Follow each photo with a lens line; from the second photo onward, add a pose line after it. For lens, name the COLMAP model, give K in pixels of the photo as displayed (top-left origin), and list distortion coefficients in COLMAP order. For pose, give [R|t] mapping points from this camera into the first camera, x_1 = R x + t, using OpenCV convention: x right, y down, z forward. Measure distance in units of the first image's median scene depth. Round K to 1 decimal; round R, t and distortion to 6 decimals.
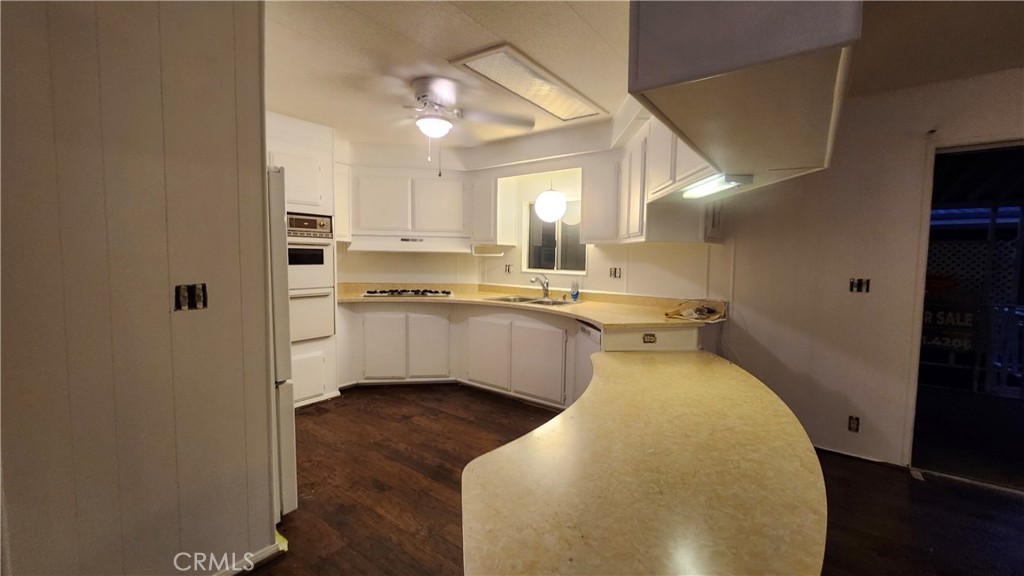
lens RADIAL K [[408.0, 0, 508.8], [0, 408.0, 282.8], [0, 0, 1]] dist [-0.001023, 0.000072]
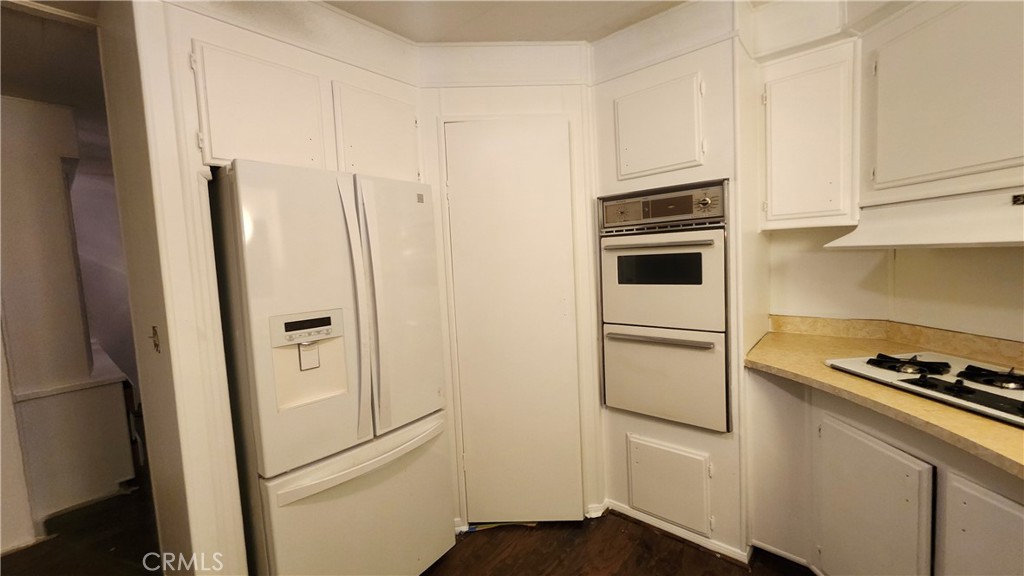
lens RADIAL K [[408.0, 0, 508.8], [0, 408.0, 282.8], [0, 0, 1]] dist [-0.001023, 0.000072]
pose [[-0.073452, 0.059219, -0.995539, 0.053270], [-0.013523, 0.998085, 0.060369, -0.072187], [0.997207, 0.017897, -0.072511, 0.796856]]
